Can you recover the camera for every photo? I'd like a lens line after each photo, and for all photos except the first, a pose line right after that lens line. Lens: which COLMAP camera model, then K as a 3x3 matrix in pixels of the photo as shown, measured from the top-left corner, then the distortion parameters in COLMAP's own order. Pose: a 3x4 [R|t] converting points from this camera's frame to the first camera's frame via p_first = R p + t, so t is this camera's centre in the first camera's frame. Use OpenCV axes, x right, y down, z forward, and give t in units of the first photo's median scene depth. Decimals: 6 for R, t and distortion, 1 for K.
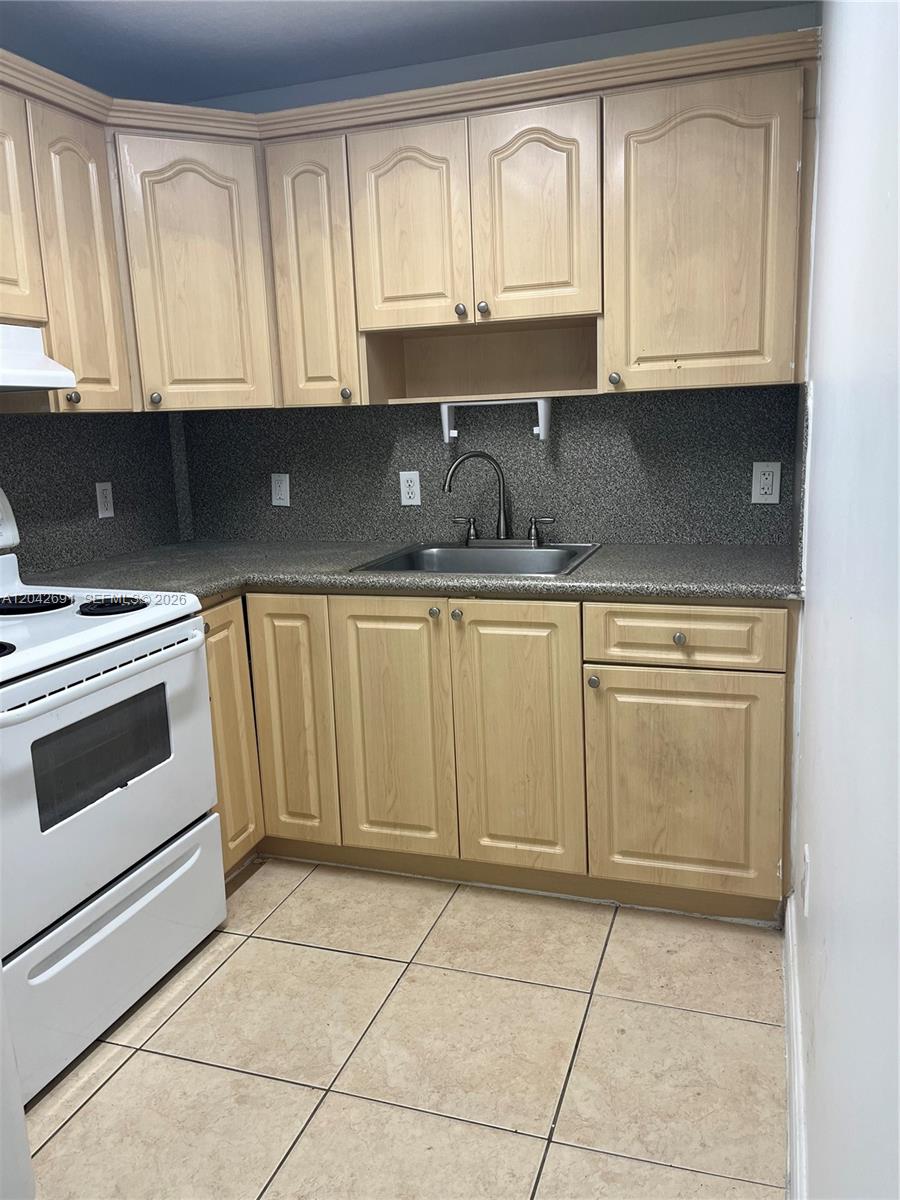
lens RADIAL K [[930.6, 0, 450.0], [0, 930.6, 600.0], [0, 0, 1]] dist [0.039753, -0.027296]
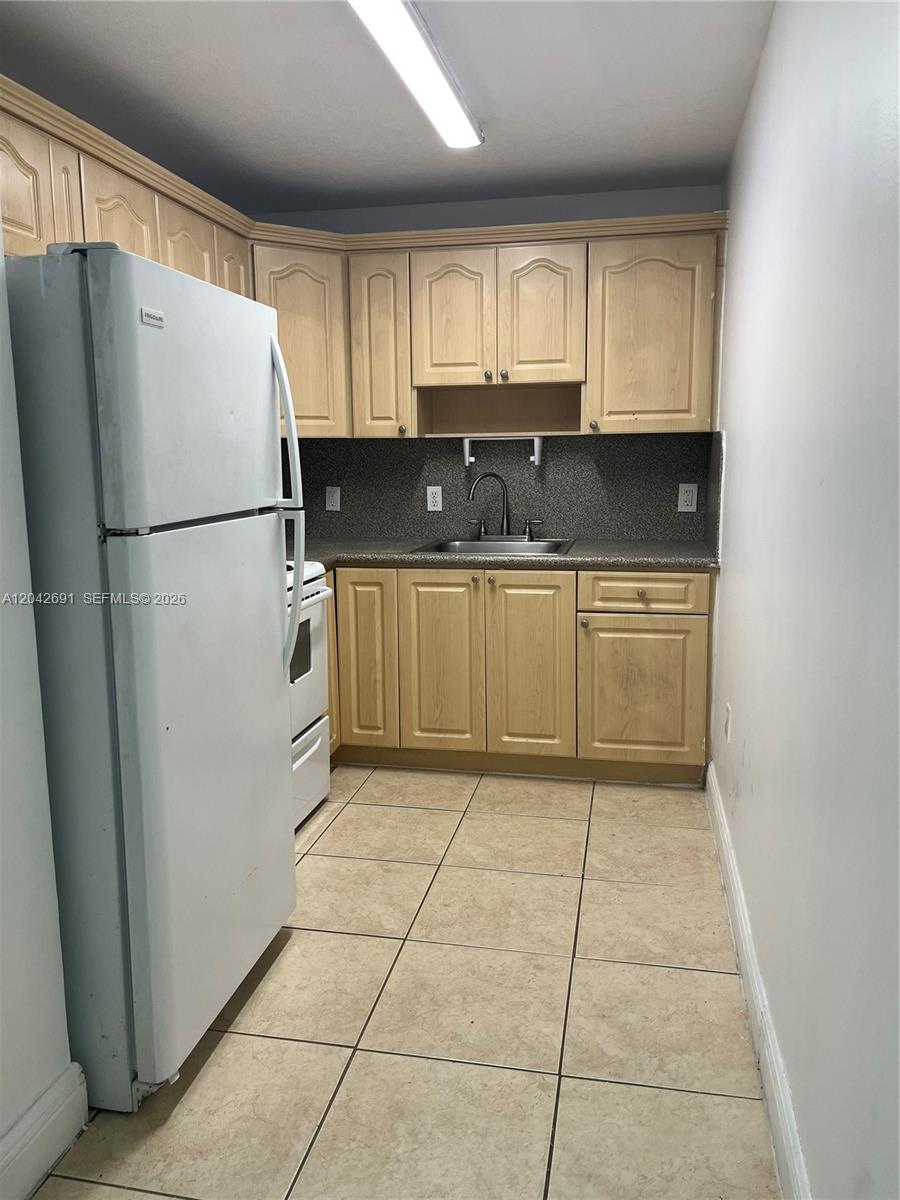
lens RADIAL K [[917.5, 0, 450.0], [0, 917.5, 600.0], [0, 0, 1]] dist [0.066336, -0.095738]
pose [[0.992355, 0.007063, 0.123212, -0.231865], [-0.002842, 0.999404, -0.034396, 0.094980], [-0.123382, 0.033783, 0.991784, -0.427165]]
